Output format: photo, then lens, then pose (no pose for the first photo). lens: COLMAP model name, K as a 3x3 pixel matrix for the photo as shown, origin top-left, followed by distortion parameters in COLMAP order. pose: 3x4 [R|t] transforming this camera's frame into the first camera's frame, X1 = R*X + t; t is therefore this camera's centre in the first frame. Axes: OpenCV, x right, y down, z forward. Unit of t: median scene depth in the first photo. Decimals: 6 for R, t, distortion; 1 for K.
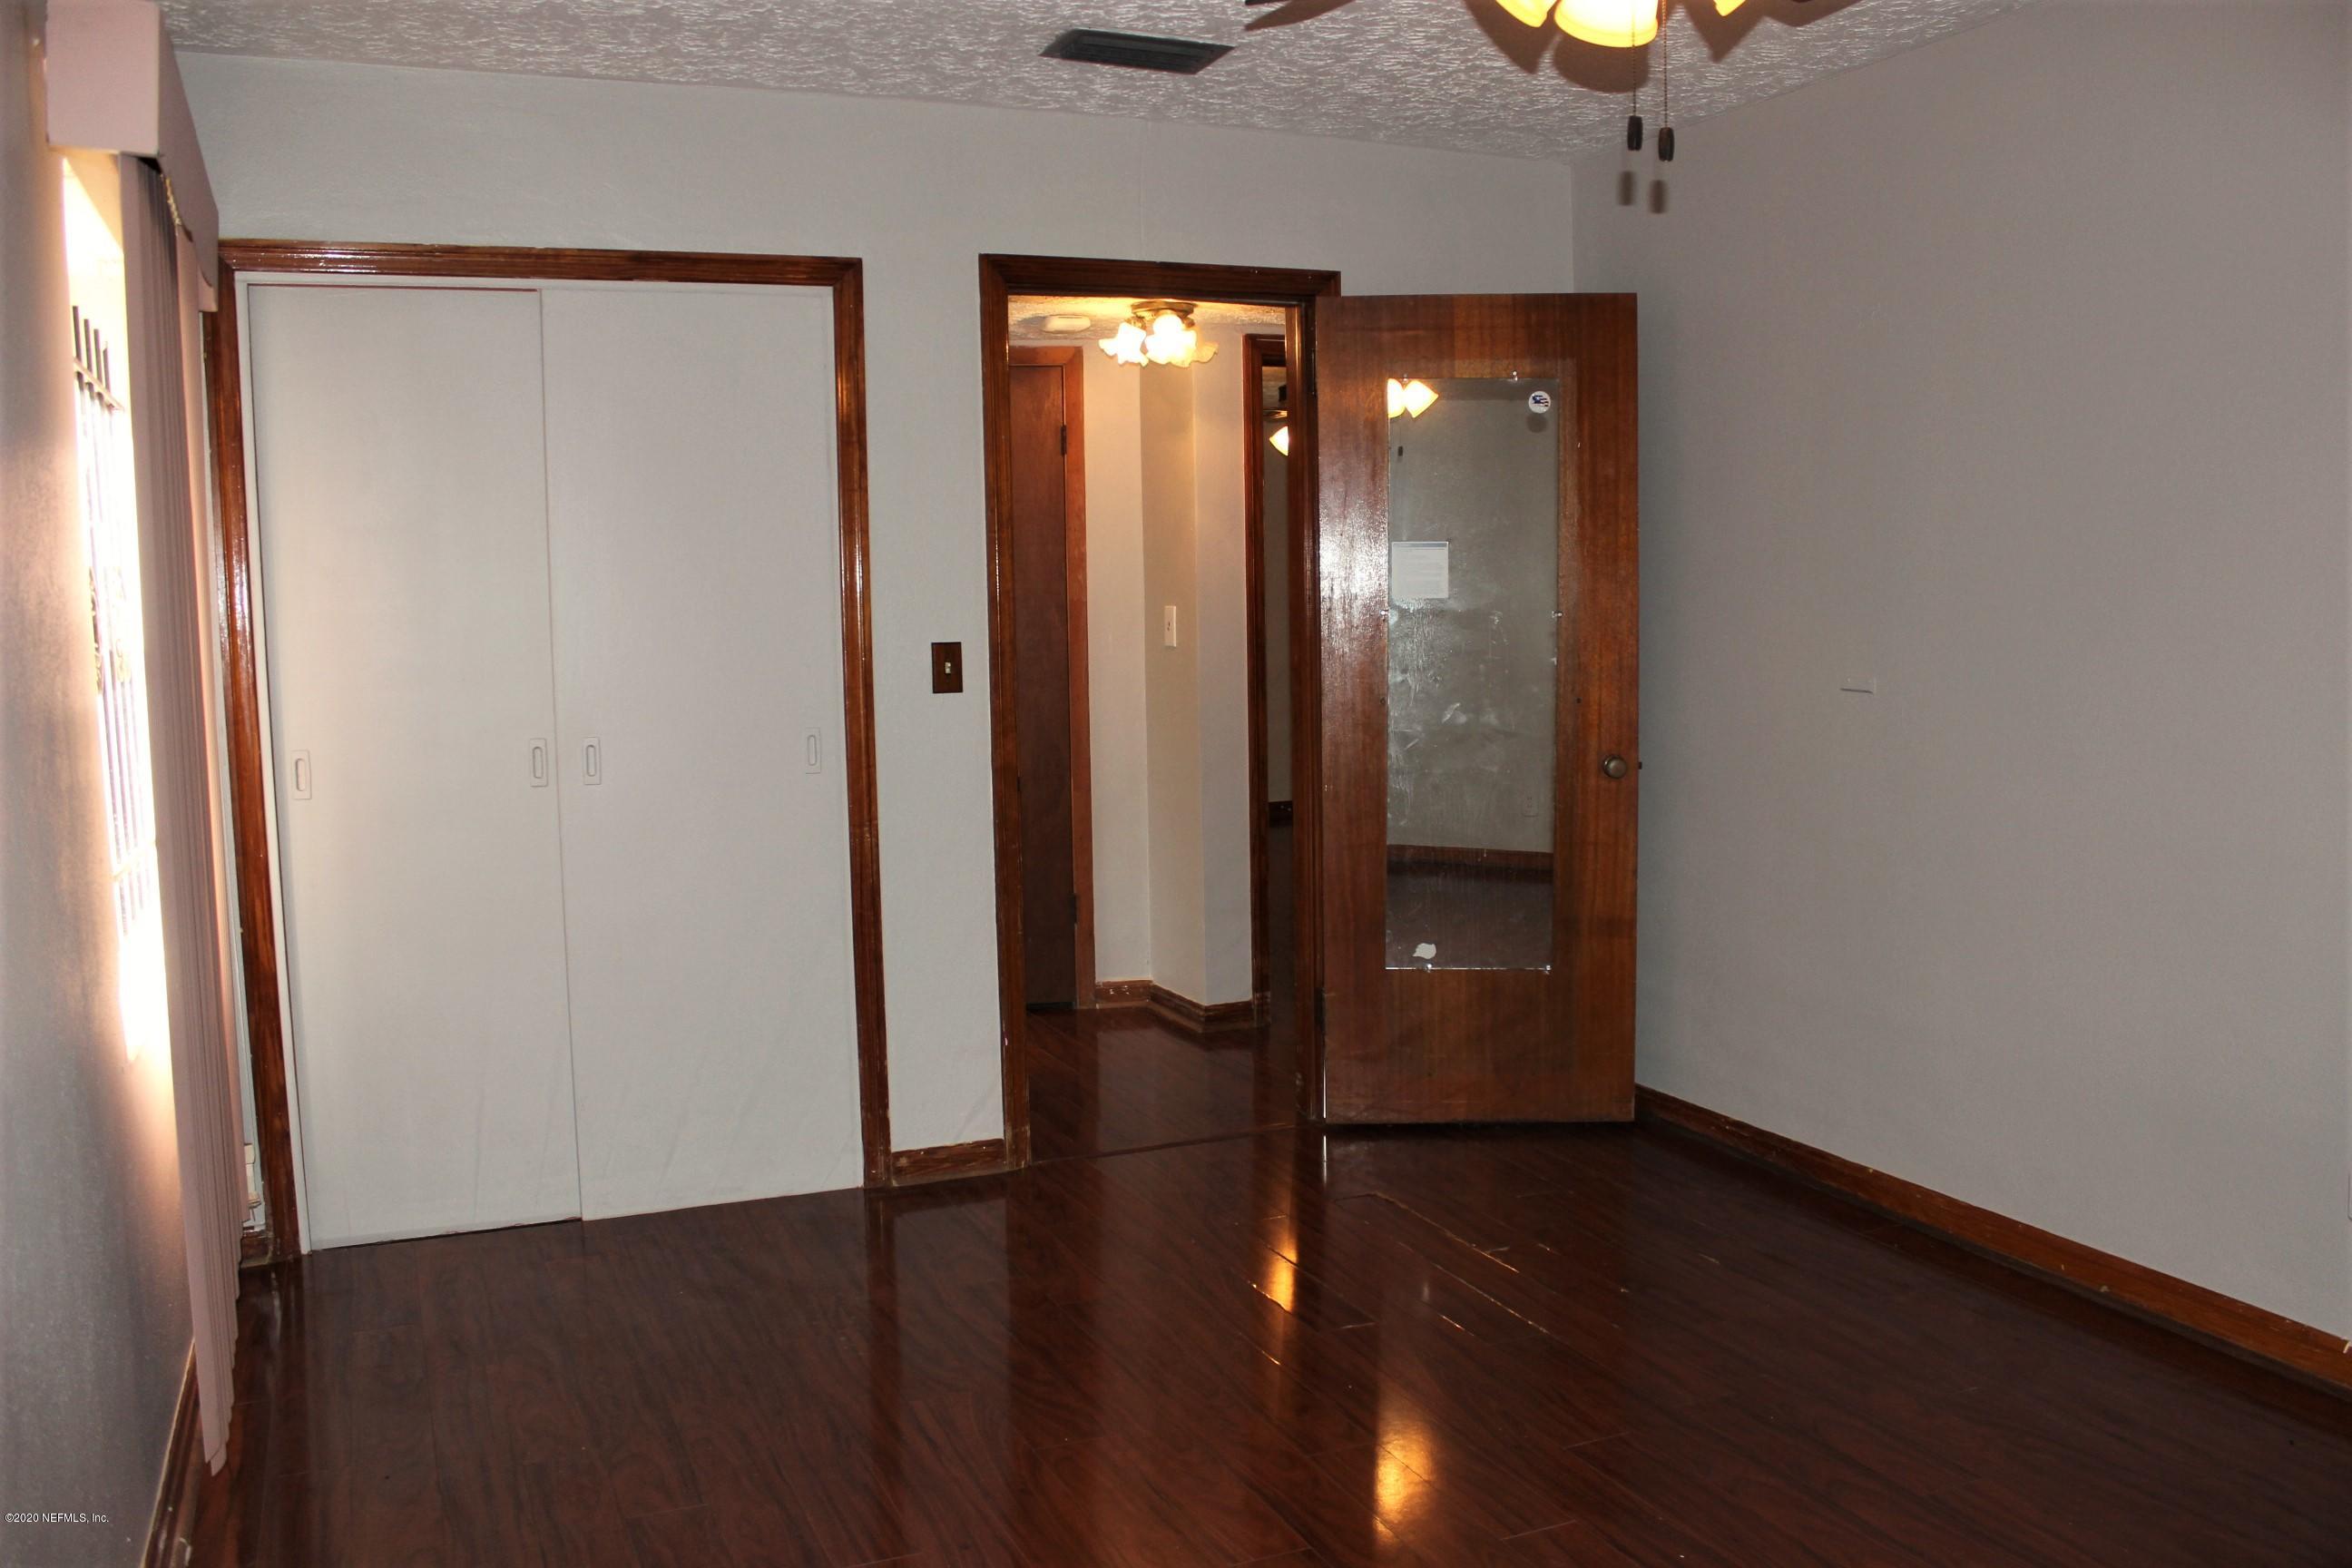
lens RADIAL K [[1938.6, 0, 1176.0], [0, 1938.6, 784.0], [0, 0, 1]] dist [-0.171371, 0.154830]
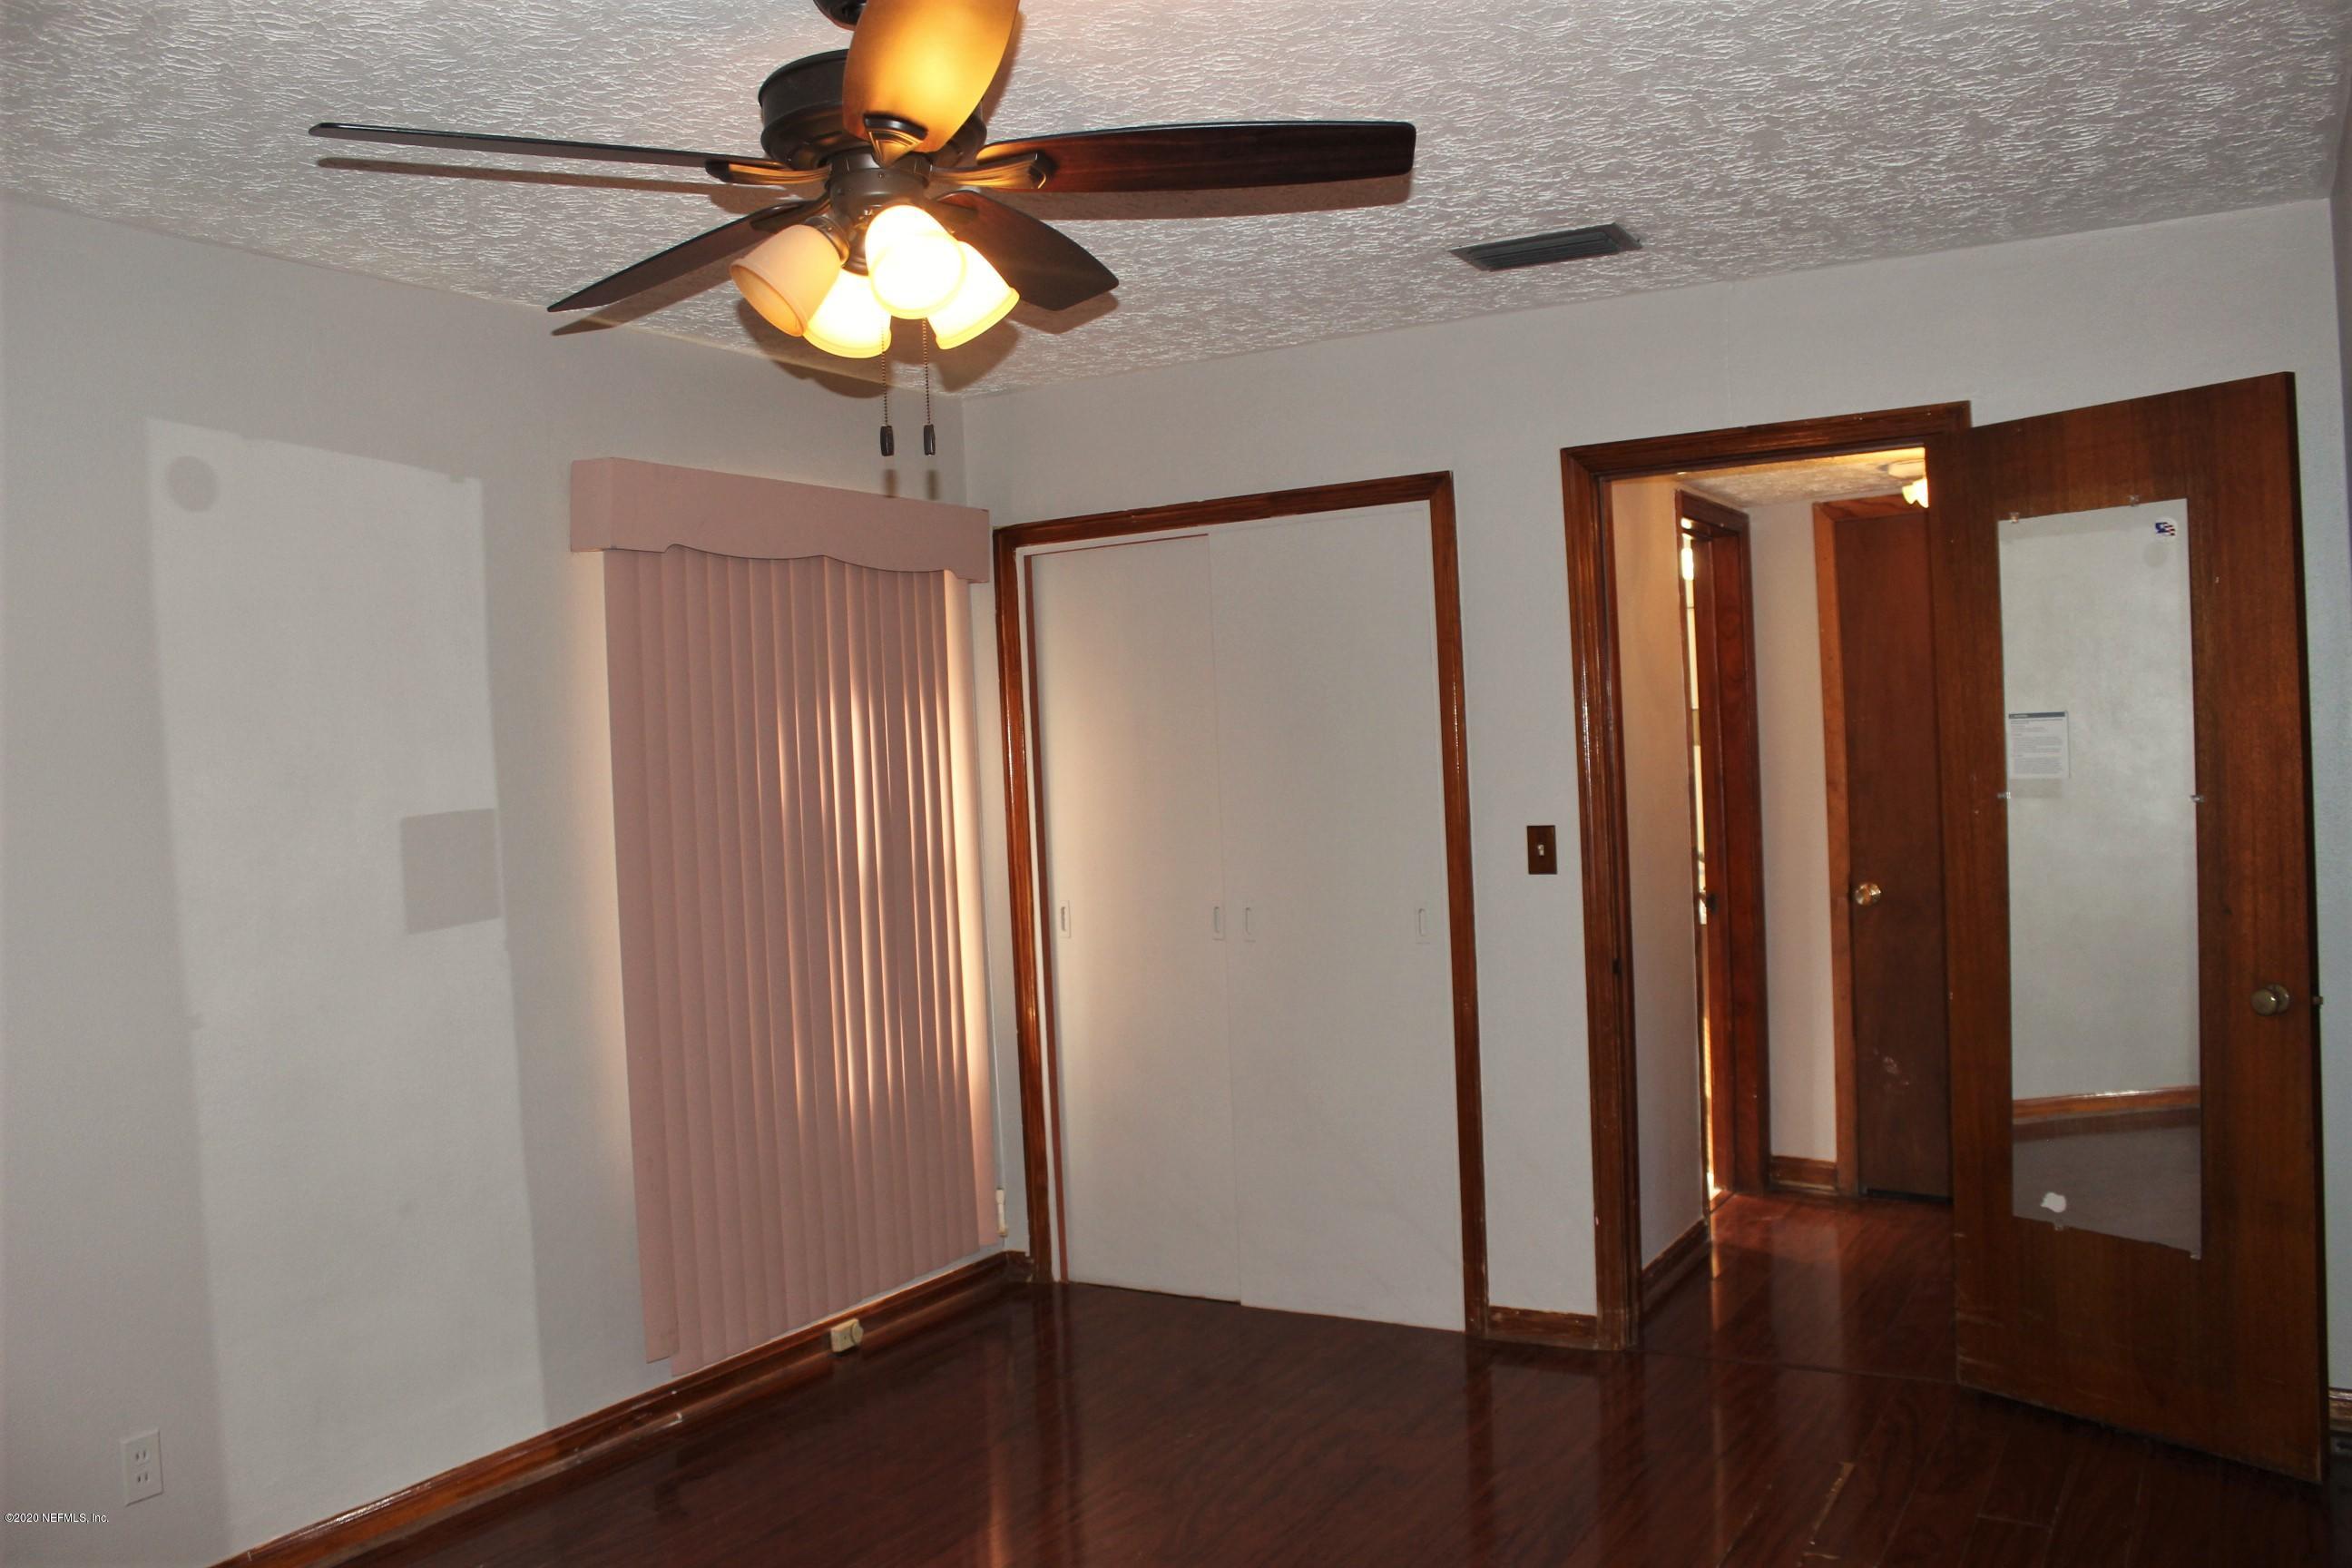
lens RADIAL K [[1938.6, 0, 1176.0], [0, 1938.6, 784.0], [0, 0, 1]] dist [-0.171371, 0.154830]
pose [[0.585093, 0.002992, -0.810961, 0.604690], [-0.045779, 0.998521, -0.029344, -0.055951], [0.809673, 0.054294, 0.584364, 0.233967]]
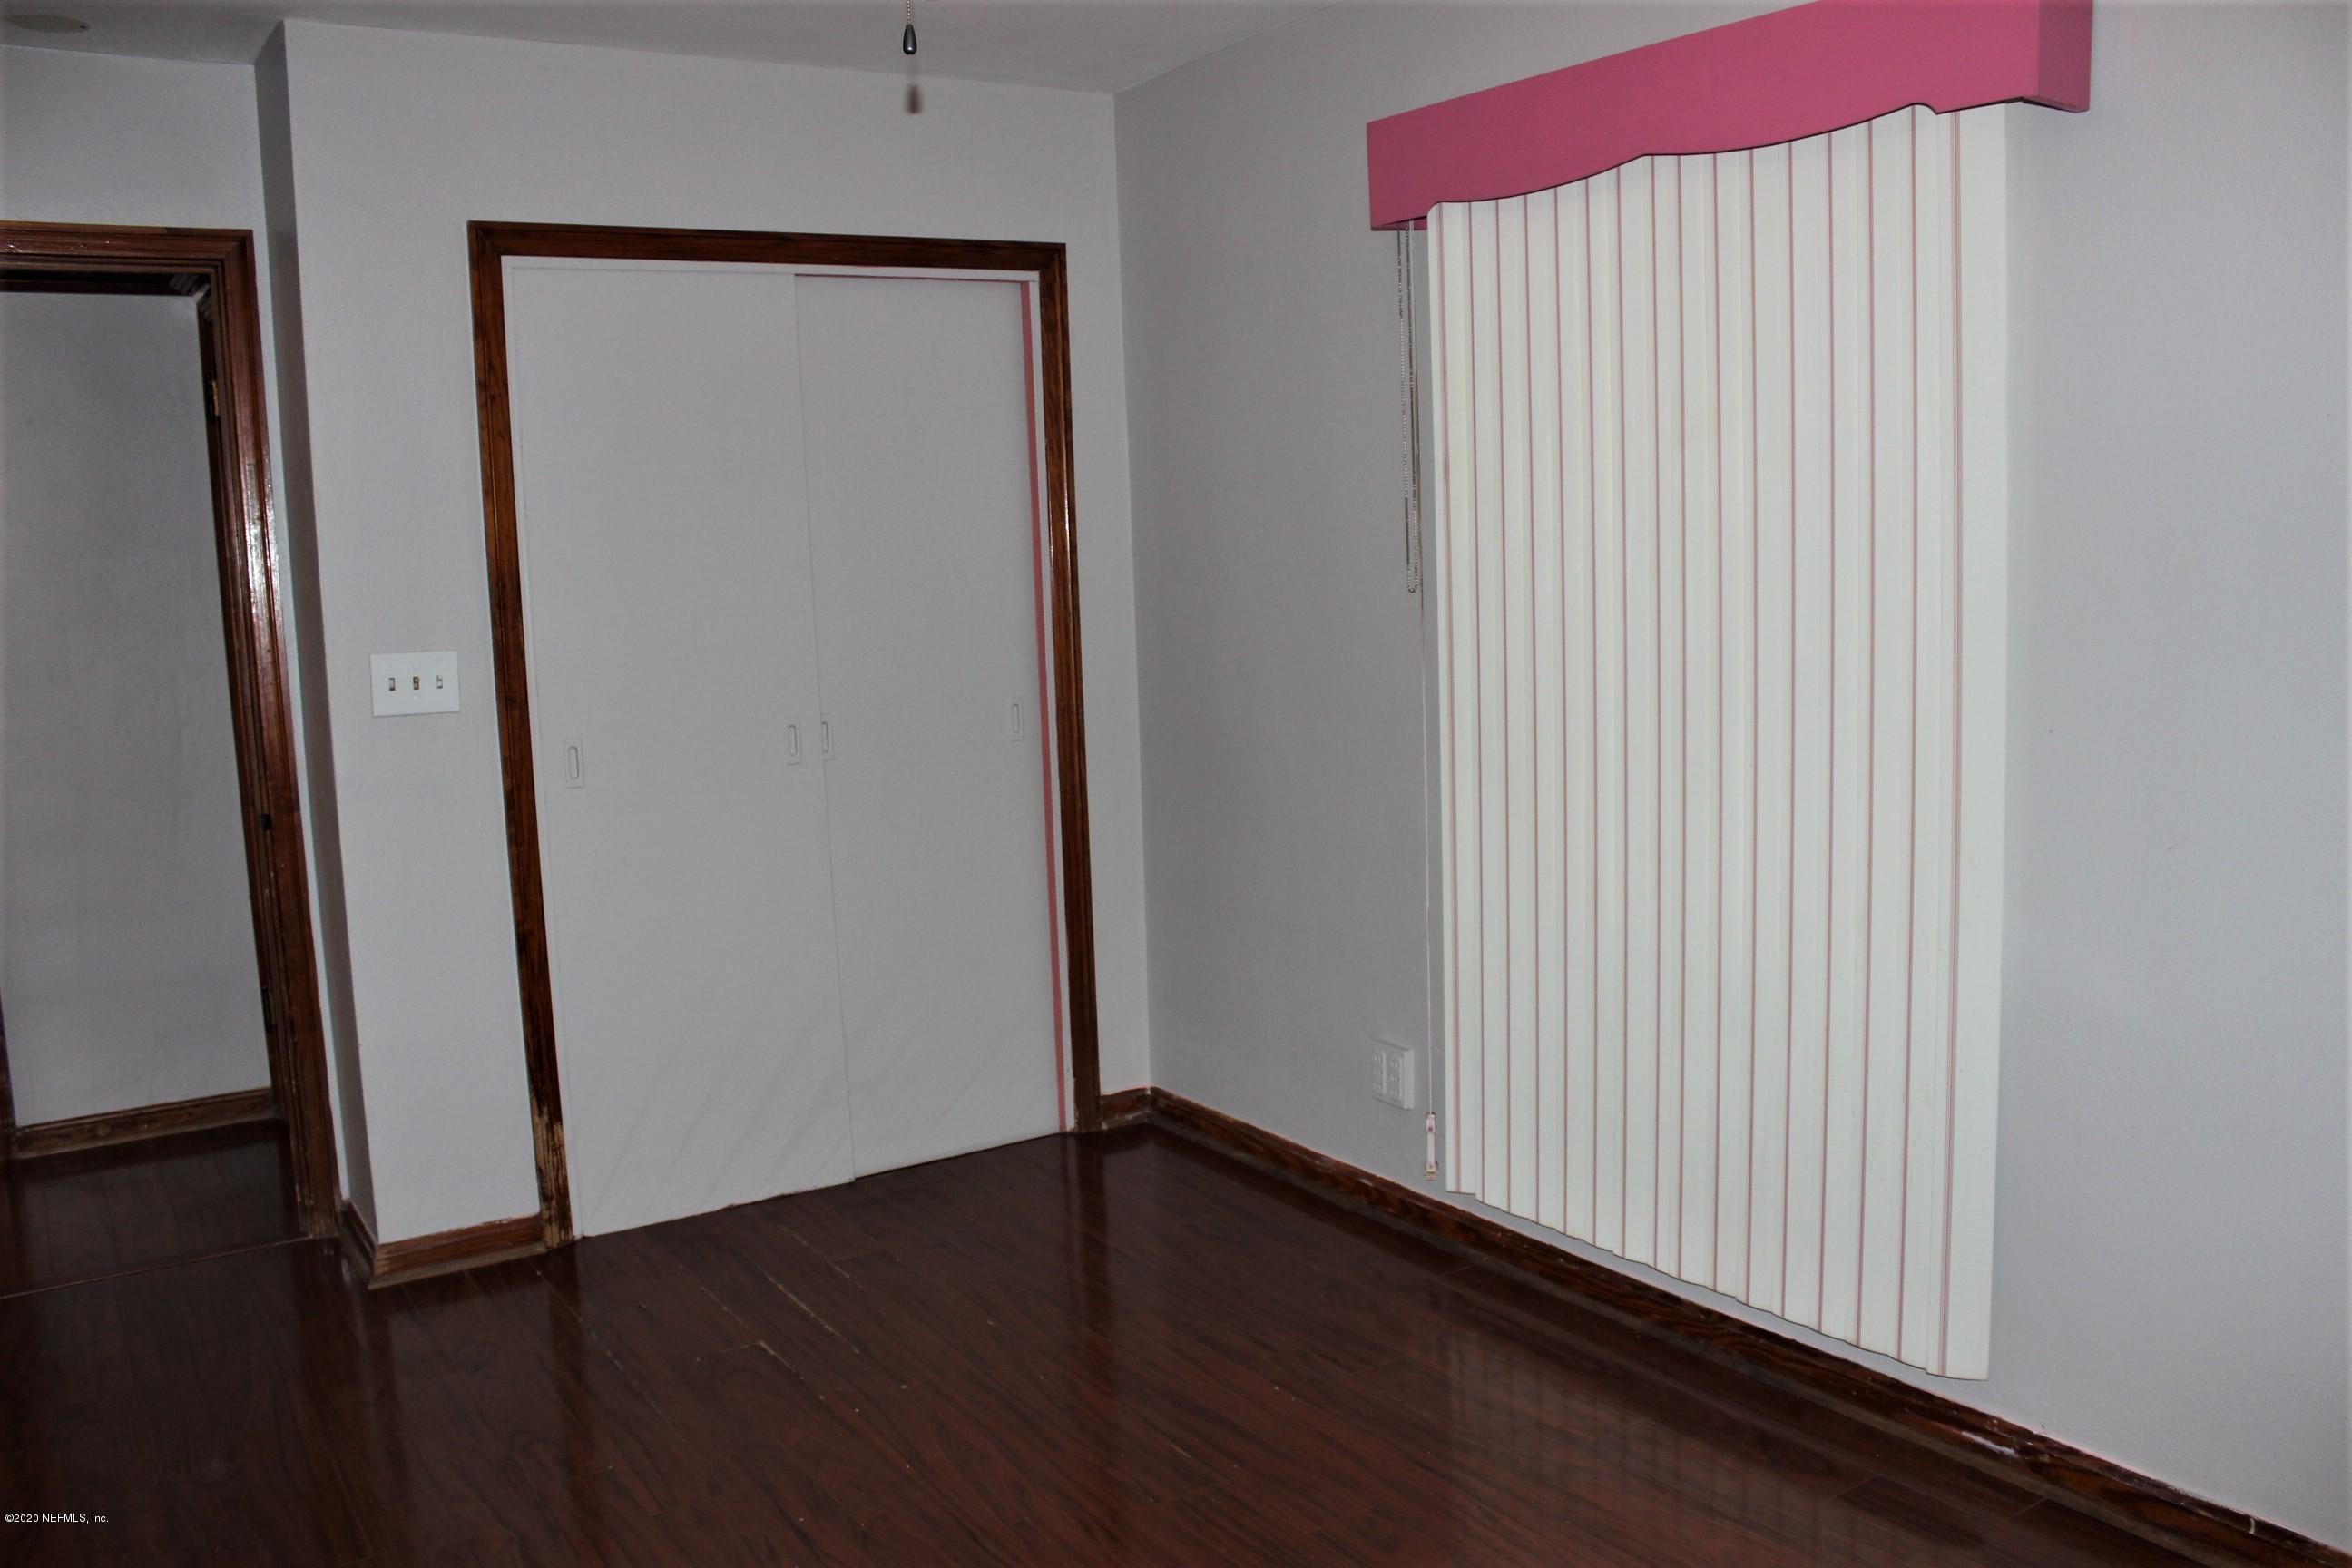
lens RADIAL K [[1938.6, 0, 1176.0], [0, 1938.6, 784.0], [0, 0, 1]] dist [-0.171371, 0.154830]
pose [[0.985586, -0.045923, 0.162824, -0.271979], [0.042688, 0.998816, 0.023315, -0.001832], [-0.163702, -0.016028, 0.986380, -0.044418]]
